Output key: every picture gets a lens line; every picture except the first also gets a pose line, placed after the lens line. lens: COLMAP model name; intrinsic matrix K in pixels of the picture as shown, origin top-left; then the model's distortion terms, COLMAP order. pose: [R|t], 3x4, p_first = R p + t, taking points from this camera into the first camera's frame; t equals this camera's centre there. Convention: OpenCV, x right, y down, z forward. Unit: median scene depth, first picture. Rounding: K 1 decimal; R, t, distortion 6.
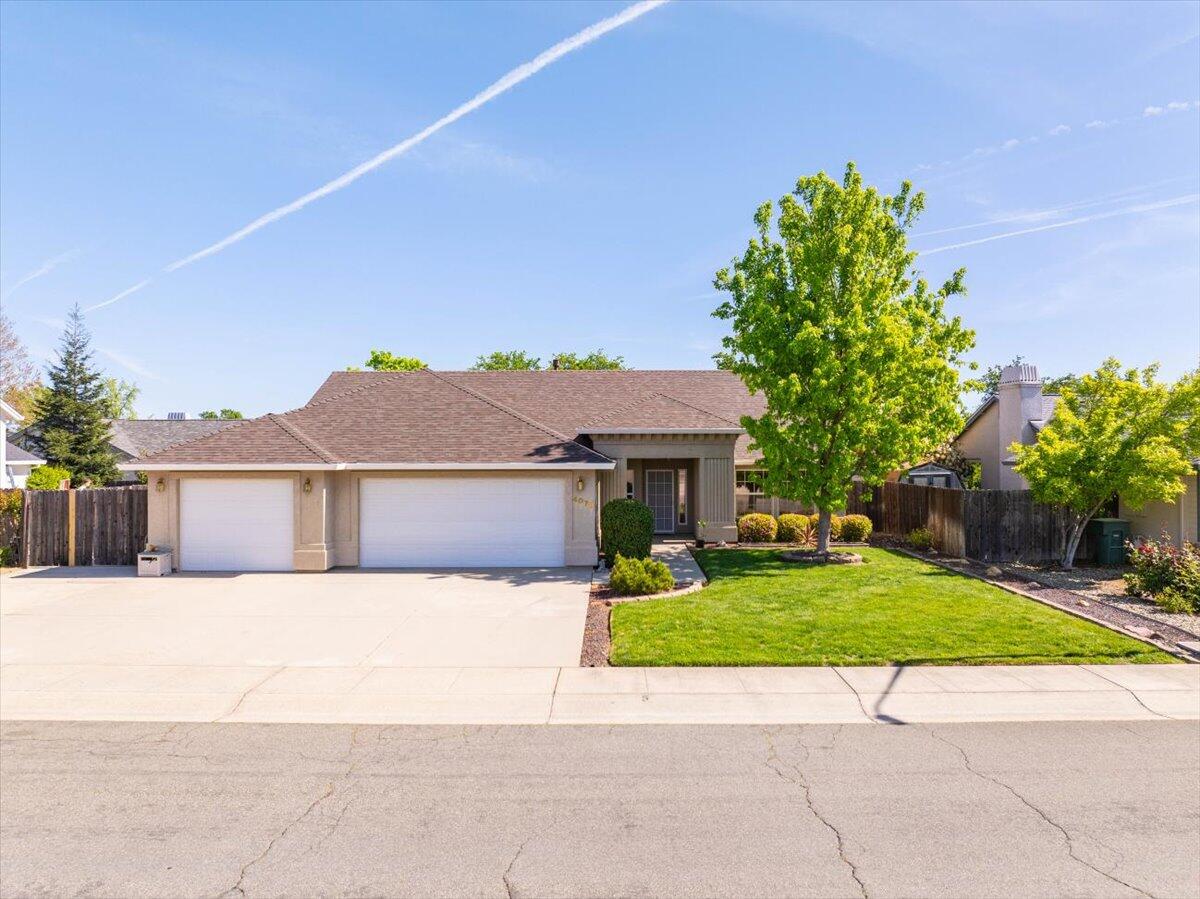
lens RADIAL K [[911.8, 0, 679.4], [0, 911.8, 432.1], [0, 0, 1]] dist [-0.044669, -0.000693]
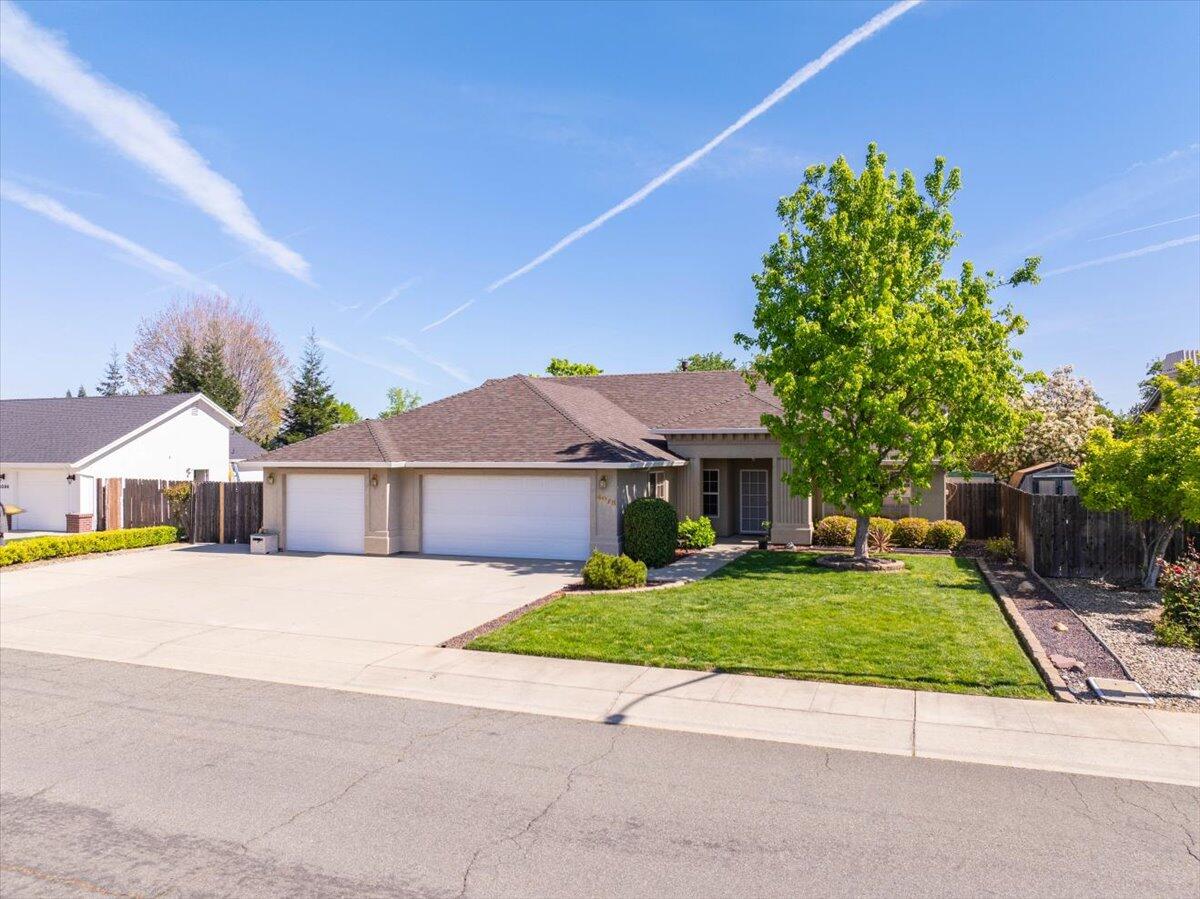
lens RADIAL K [[911.8, 0, 620.3], [0, 911.8, 426.5], [0, 0, 1]] dist [-0.044669, -0.000693]
pose [[0.930275, -0.009570, -0.366737, 0.294899], [0.007547, 0.999947, -0.006952, 0.000074], [0.366784, 0.003699, 0.930299, 0.031788]]
